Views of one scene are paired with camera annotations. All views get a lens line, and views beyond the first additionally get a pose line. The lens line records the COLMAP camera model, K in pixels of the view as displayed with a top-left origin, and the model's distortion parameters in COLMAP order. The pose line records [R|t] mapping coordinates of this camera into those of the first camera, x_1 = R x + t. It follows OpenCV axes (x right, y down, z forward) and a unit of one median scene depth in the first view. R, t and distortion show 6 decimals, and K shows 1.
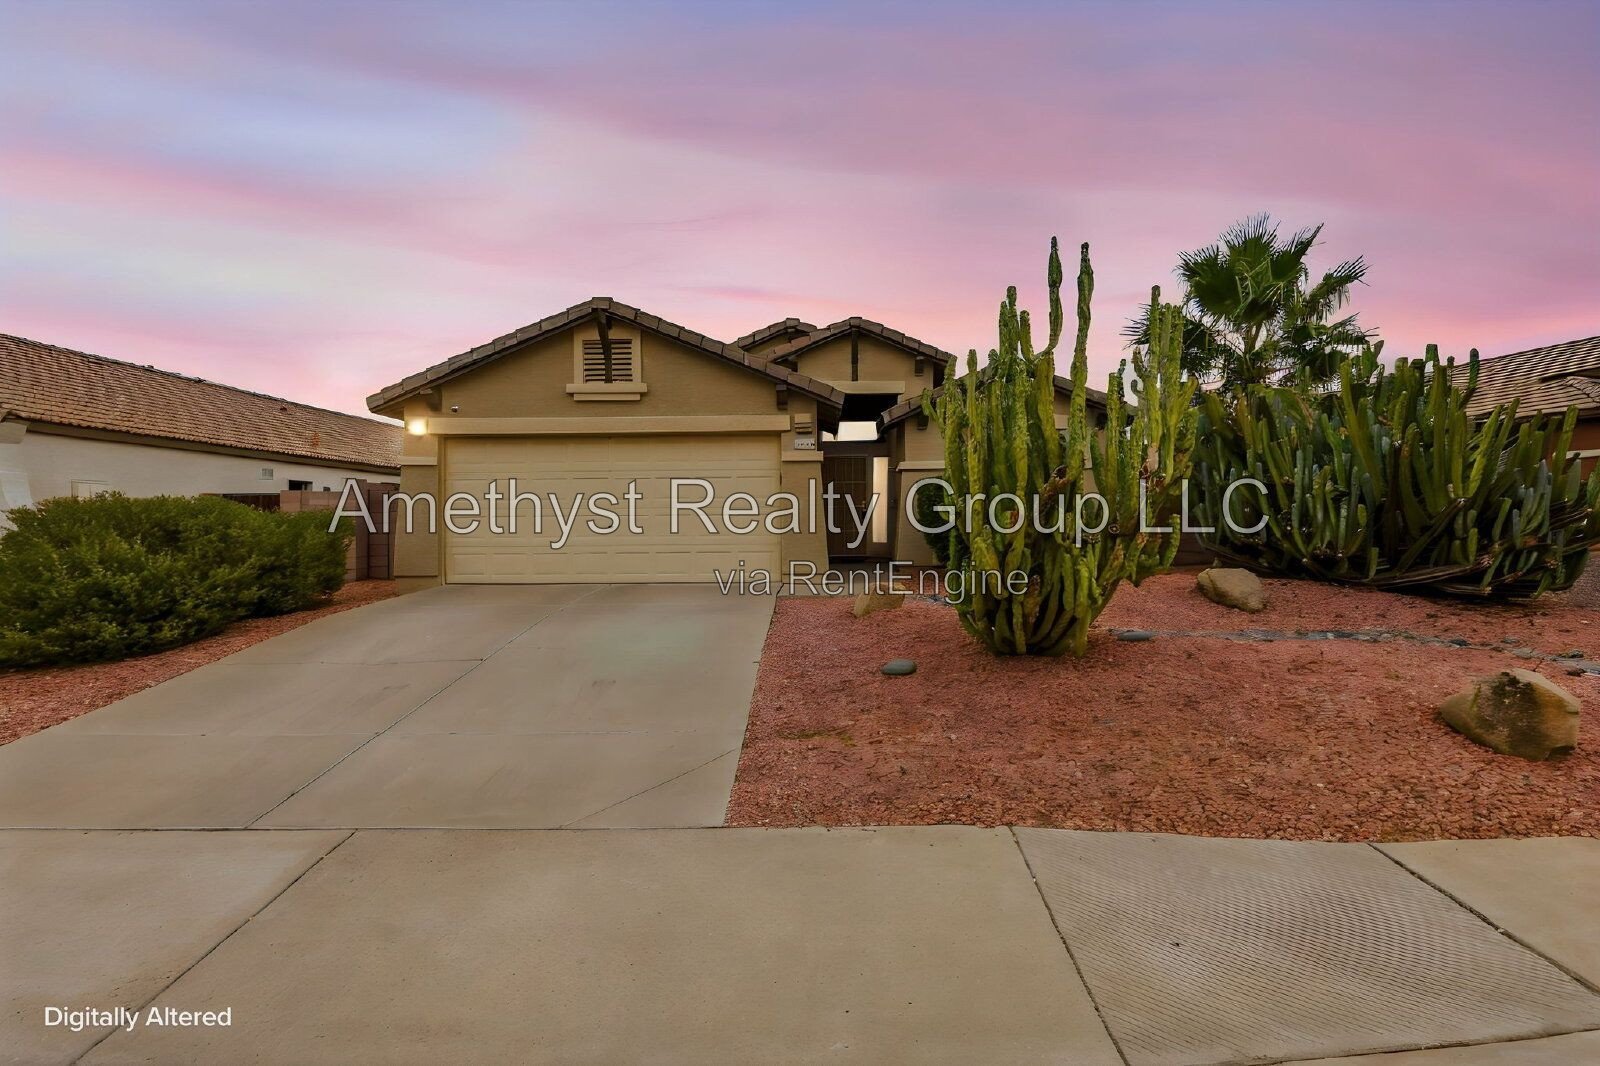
lens RADIAL K [[756.5, 0, 802.2], [0, 756.5, 525.1], [0, 0, 1]] dist [-0.021178, 0.000099]
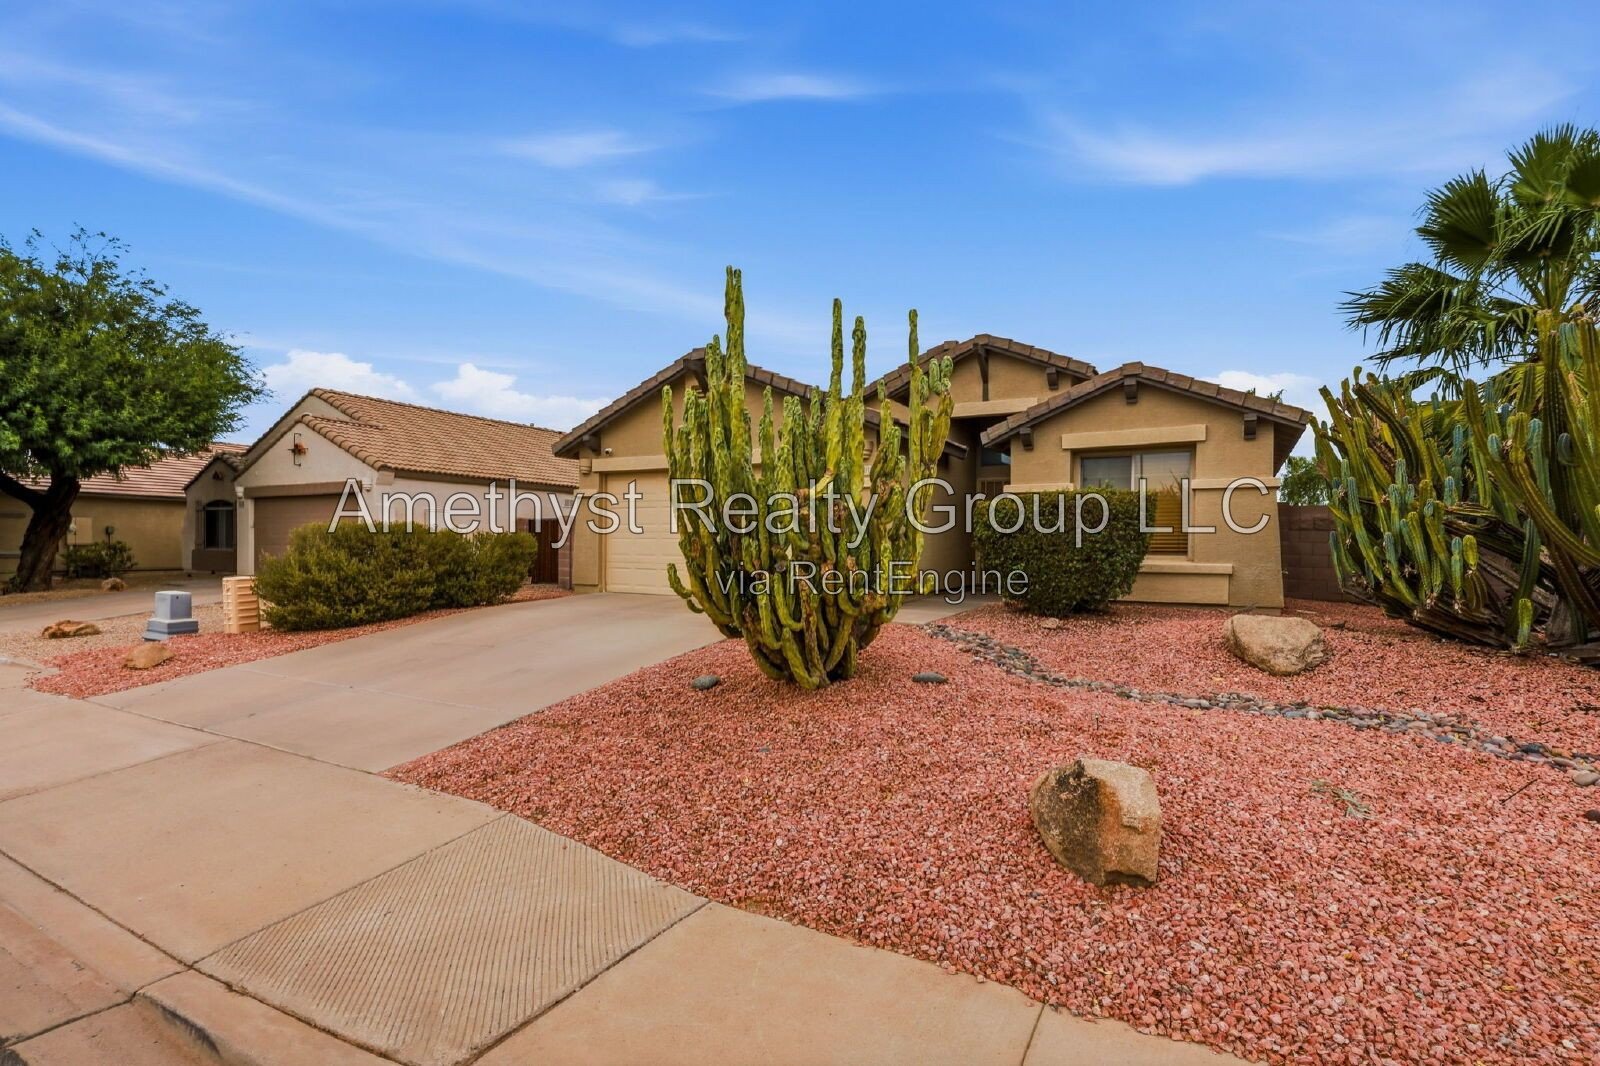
lens RADIAL K [[751.3, 0, 800.0], [0, 751.3, 533.0], [0, 0, 1]] dist [0.000927, 0.000089]
pose [[0.874582, 0.008278, -0.484807, 0.570081], [-0.017665, 0.999734, -0.014795, -0.008653], [0.484555, 0.021503, 0.874496, 0.100108]]
